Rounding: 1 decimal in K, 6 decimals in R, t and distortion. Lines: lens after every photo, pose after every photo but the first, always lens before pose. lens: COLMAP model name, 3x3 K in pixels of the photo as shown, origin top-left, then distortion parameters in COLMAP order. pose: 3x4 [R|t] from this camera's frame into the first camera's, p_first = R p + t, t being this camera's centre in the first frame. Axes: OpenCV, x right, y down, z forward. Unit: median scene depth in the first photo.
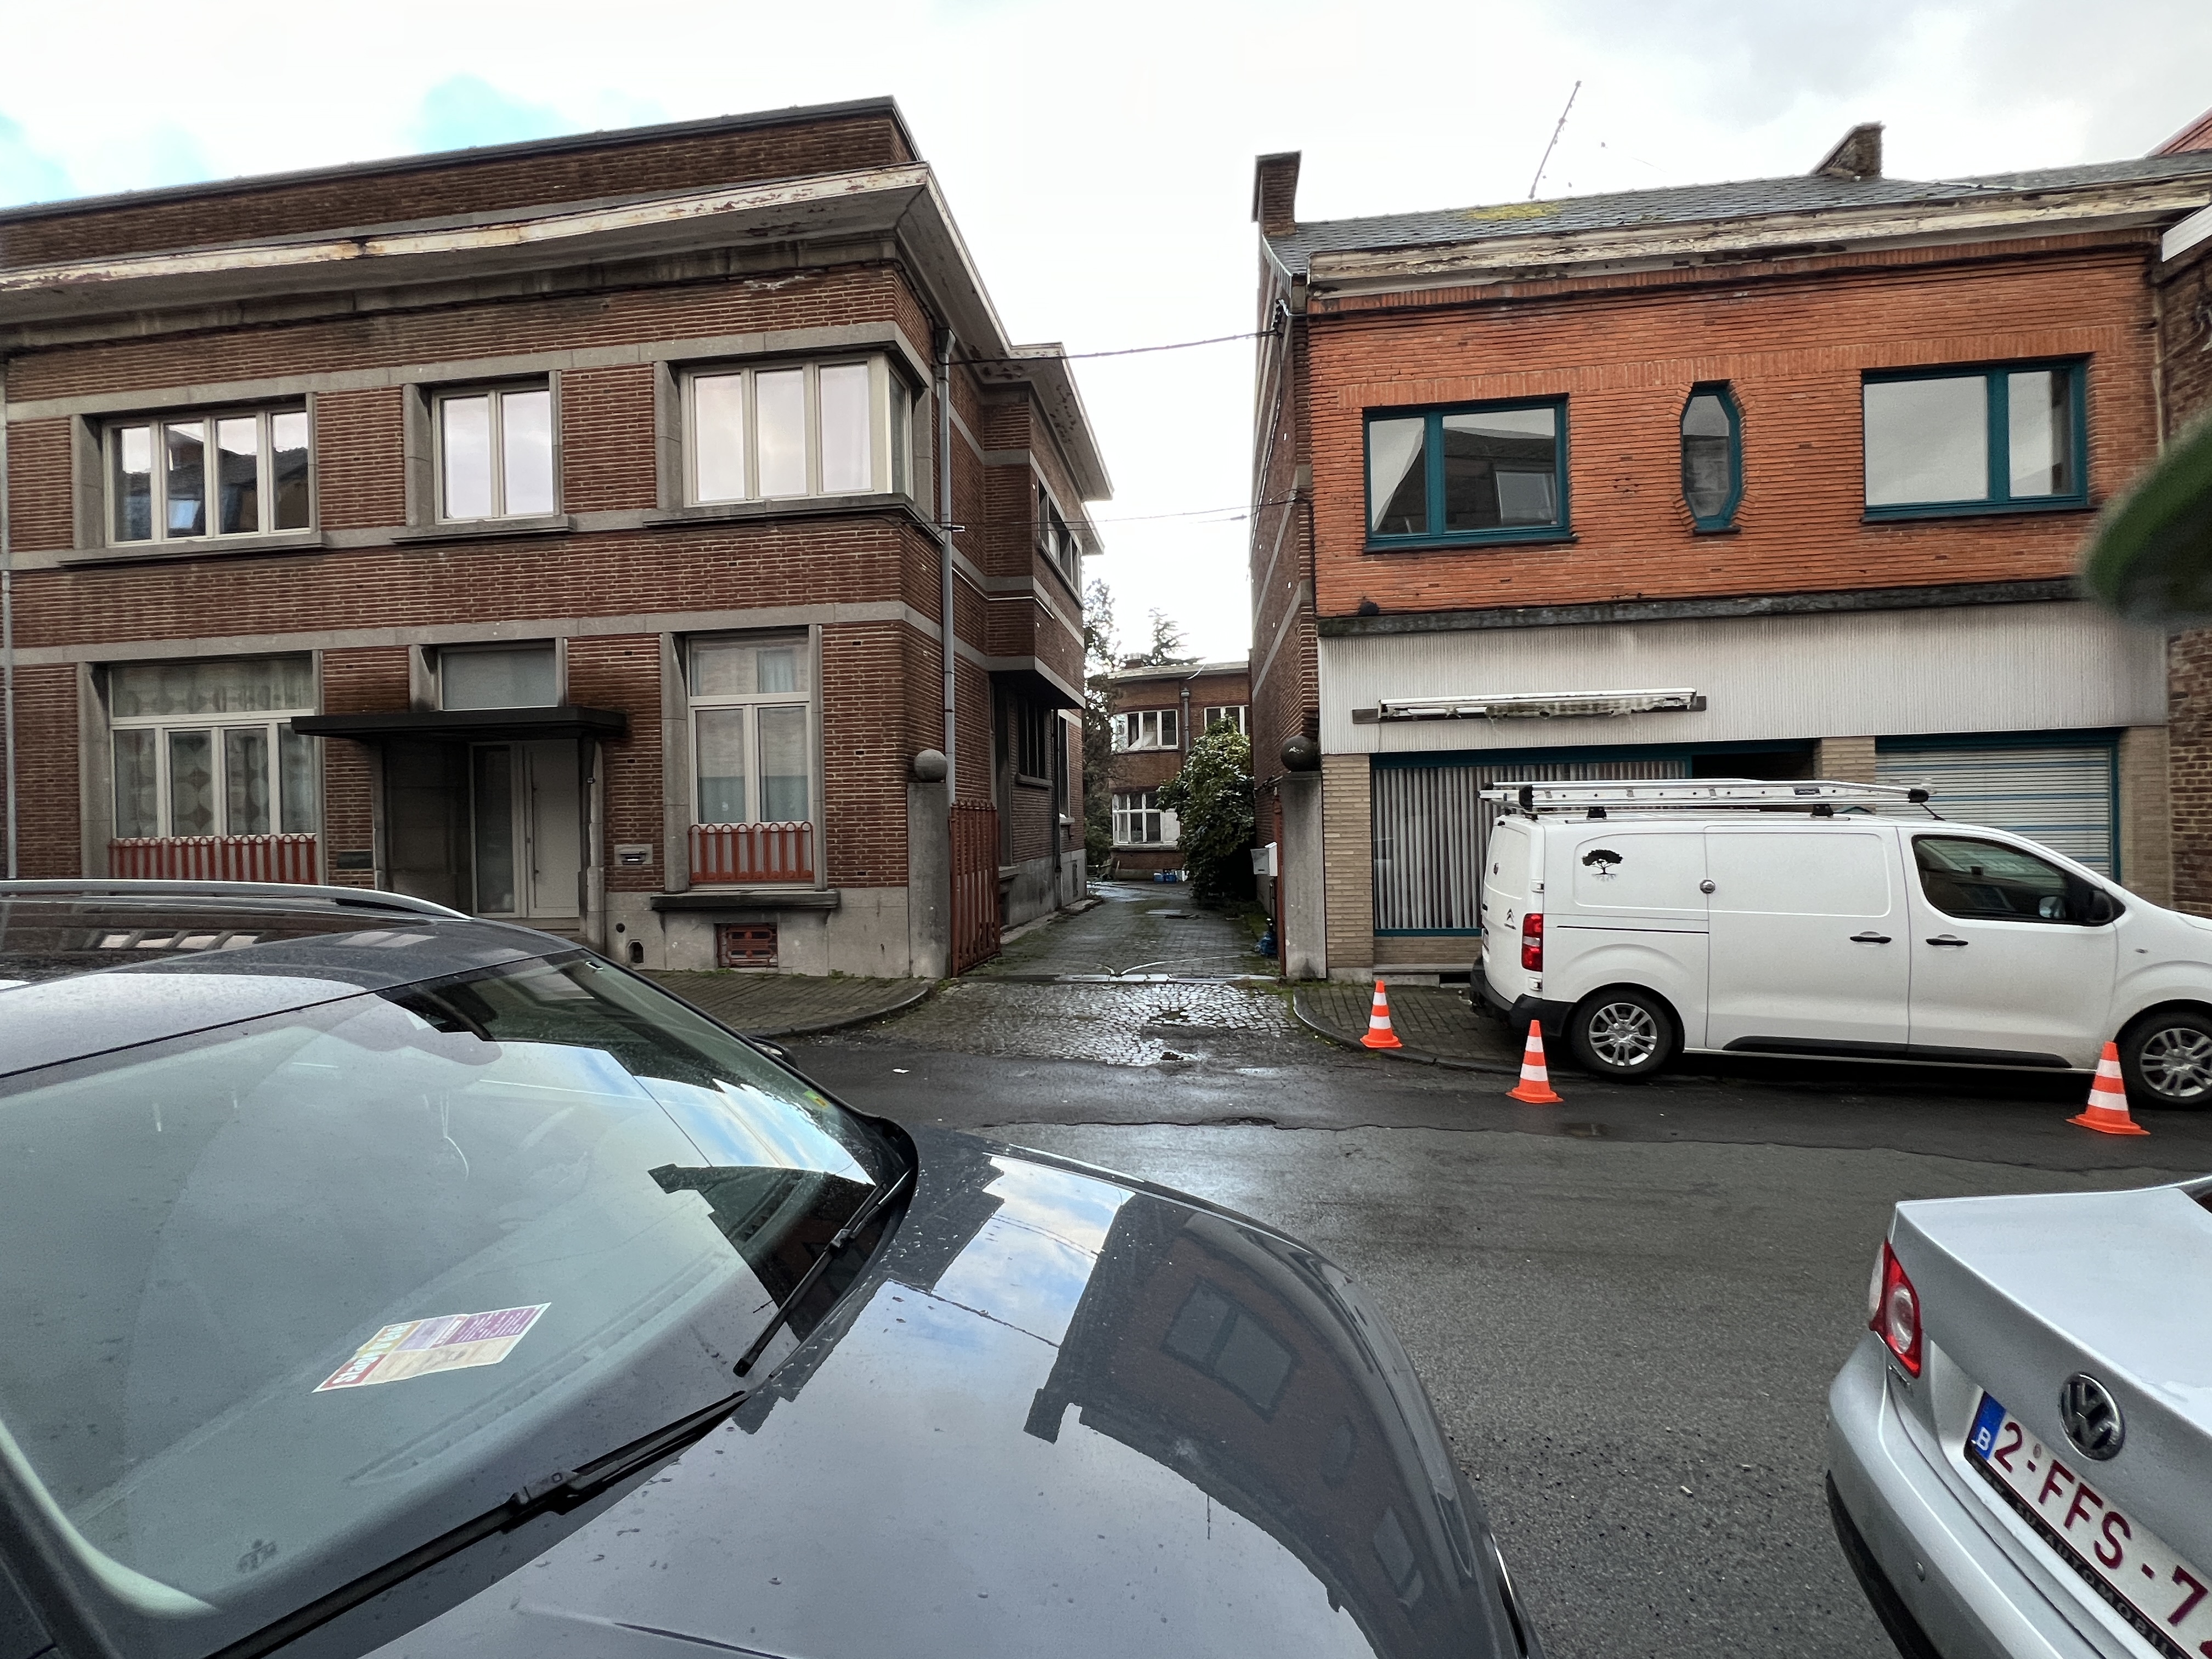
lens RADIAL K [[978.1, 0, 1103.2], [0, 978.1, 821.5], [0, 0, 1]] dist [-0.001137, 0.000343]
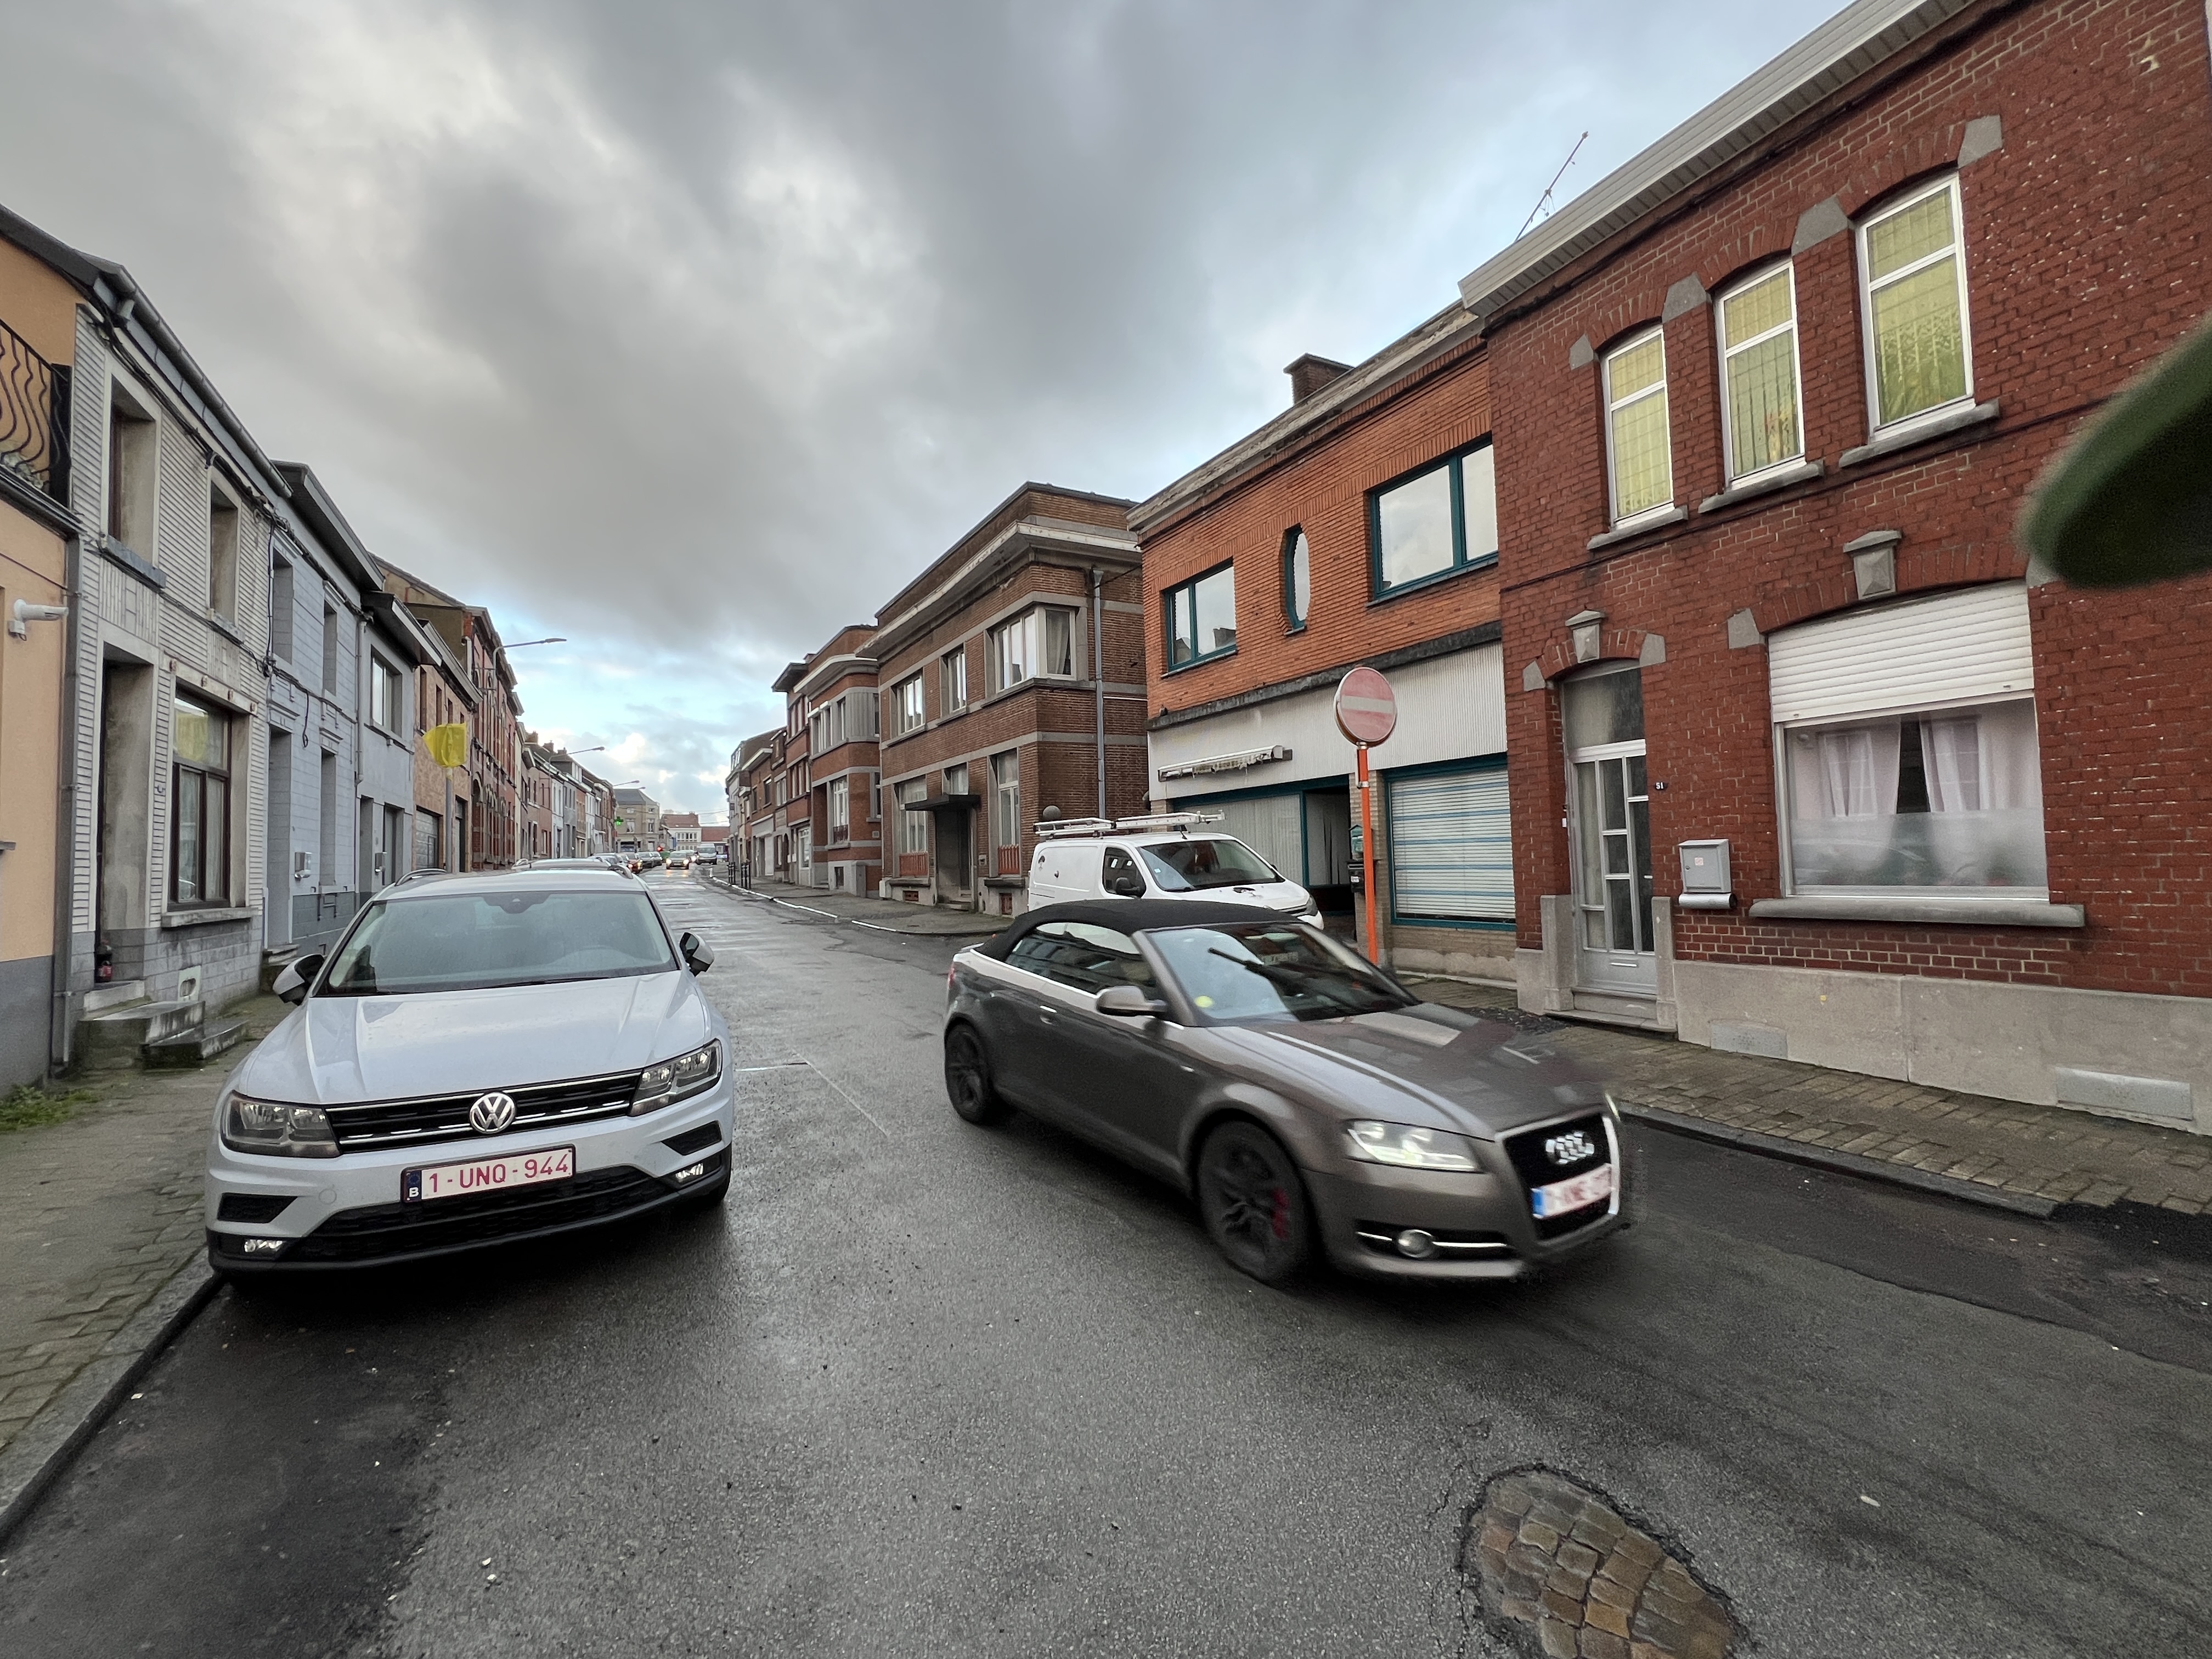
lens RADIAL K [[939.8, 0, 1101.0], [0, 939.8, 827.6], [0, 0, 1]] dist [-0.000894, -0.000245]
pose [[0.599217, -0.024044, -0.800226, 1.539871], [0.013540, 0.999710, -0.019898, 0.008377], [0.800472, 0.001088, 0.599369, -0.036456]]
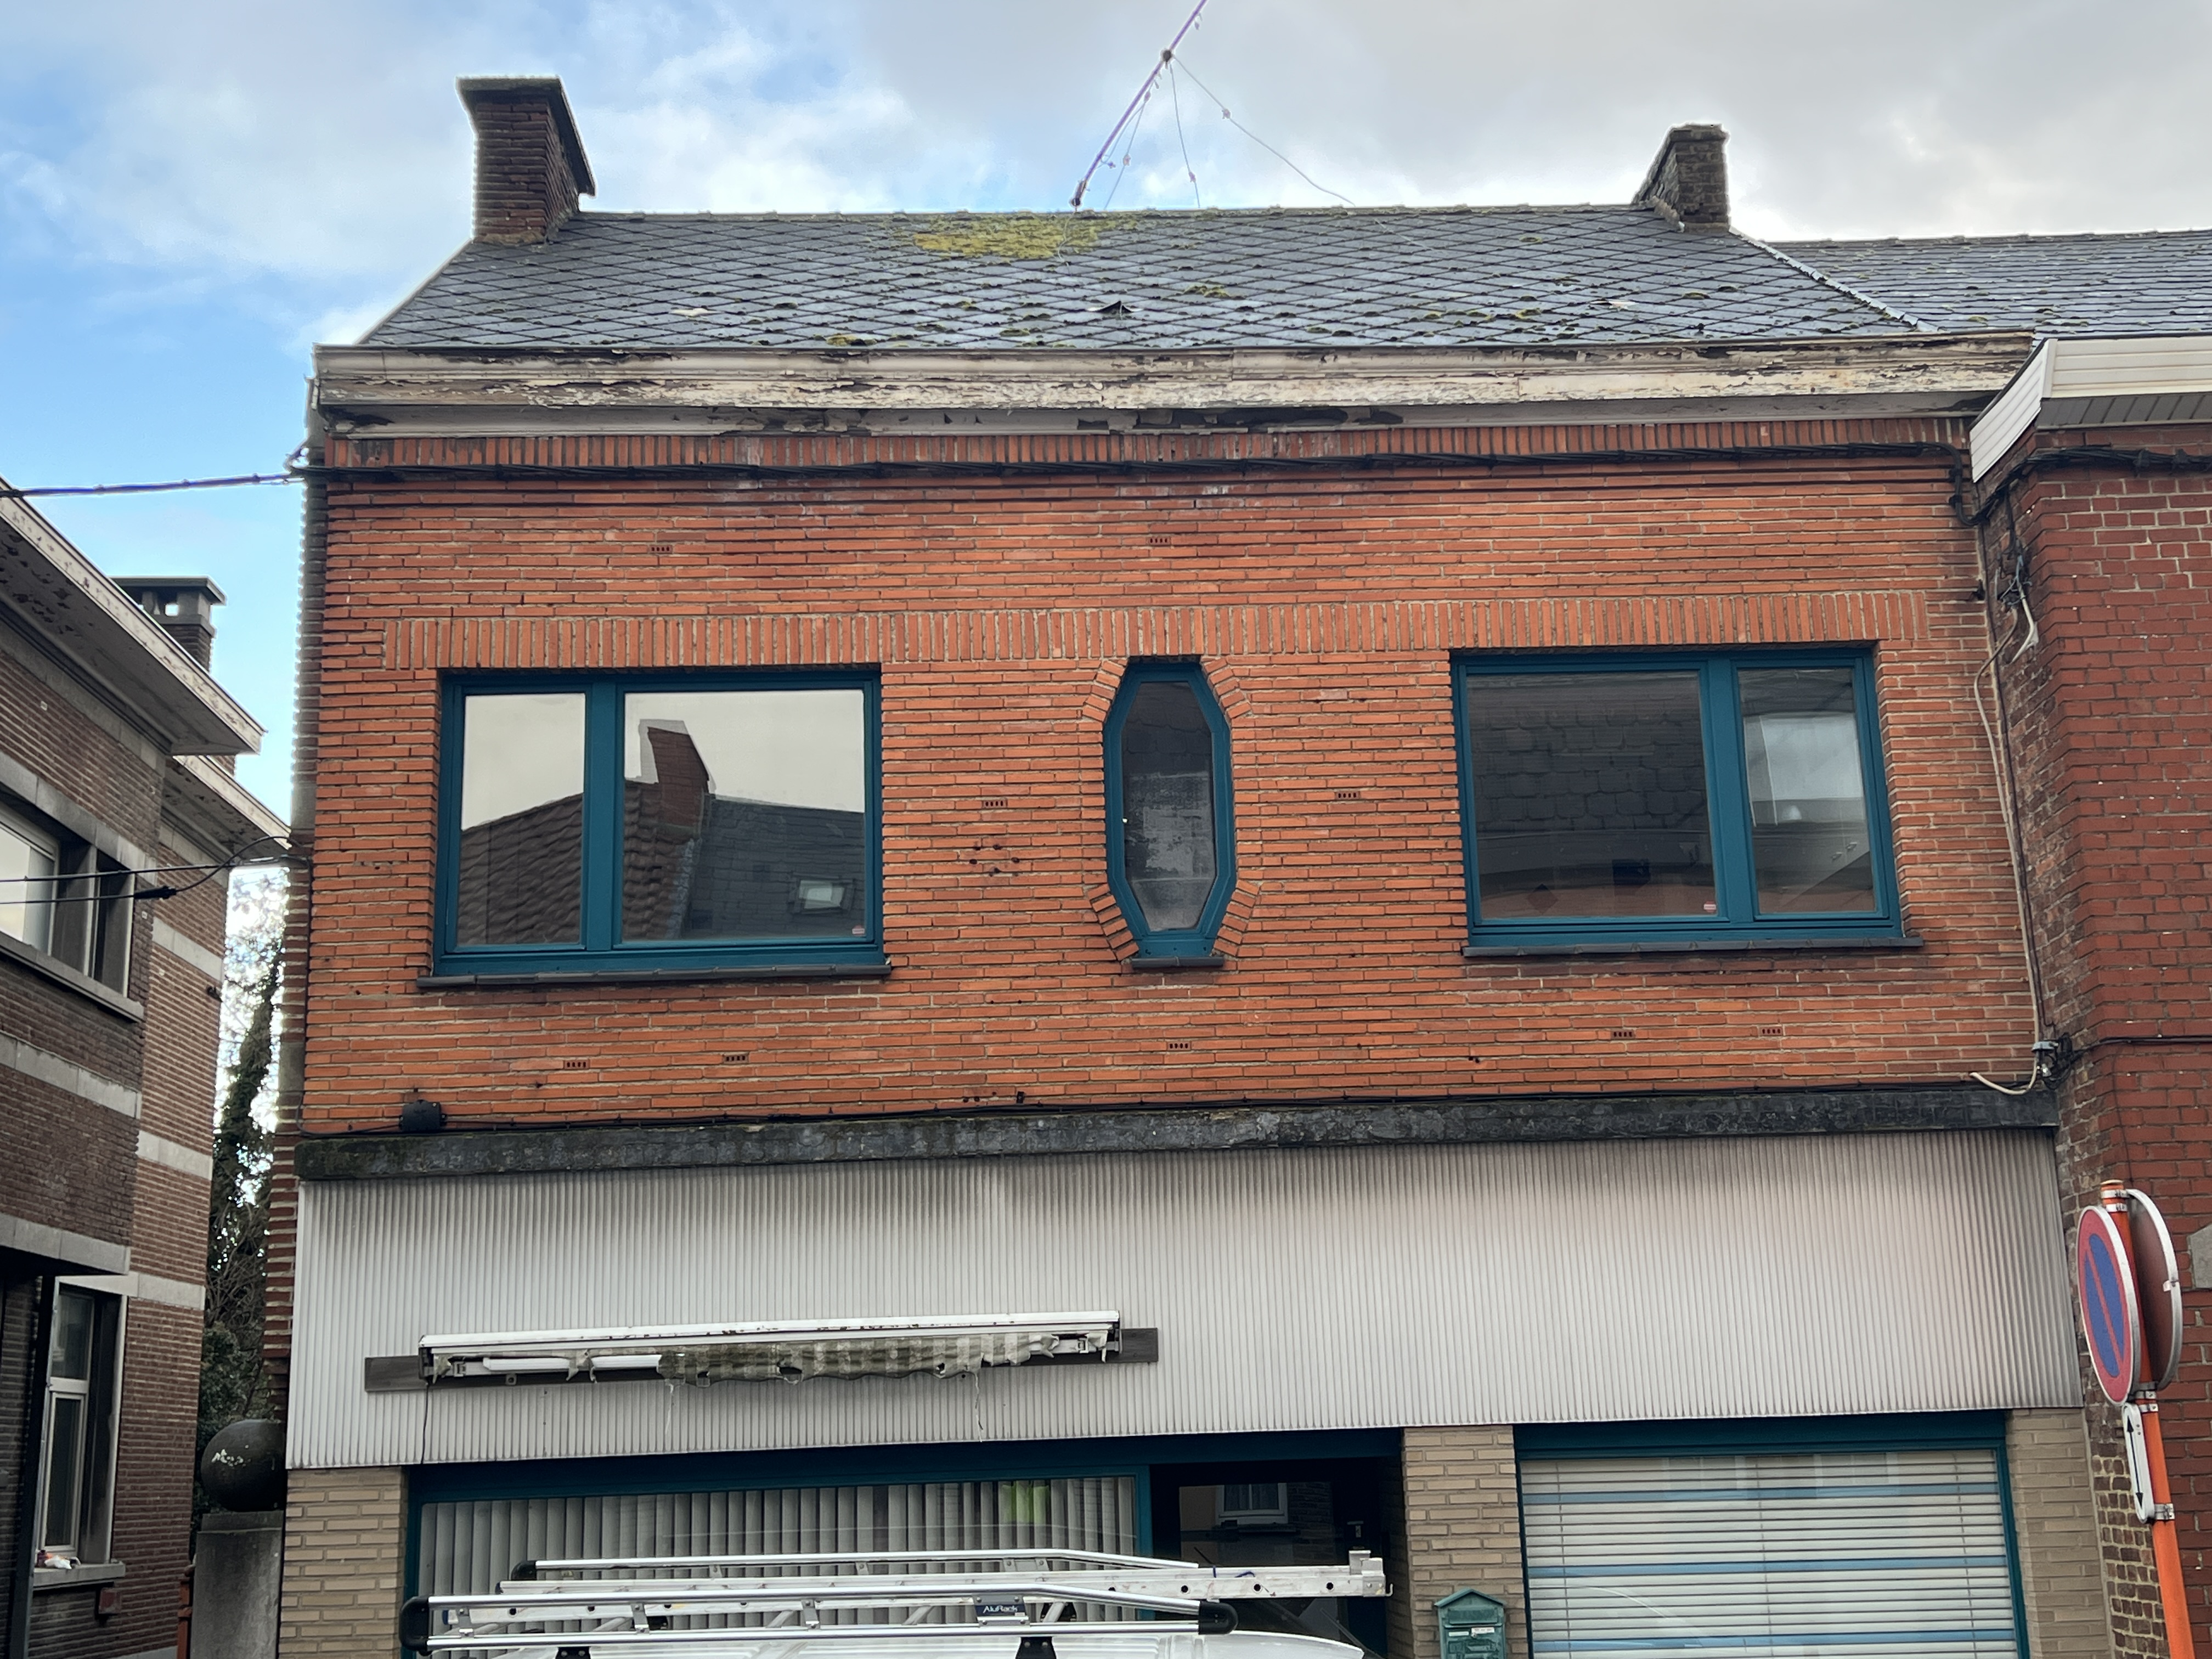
lens RADIAL K [[2544.6, 0, 1125.8], [0, 2544.6, 811.6], [0, 0, 1]] dist [0.227376, -0.695235]
pose [[0.986875, 0.033963, 0.157877, 0.410304], [0.007257, 0.967319, -0.253459, -0.059595], [-0.161326, 0.251279, 0.954376, -0.172621]]
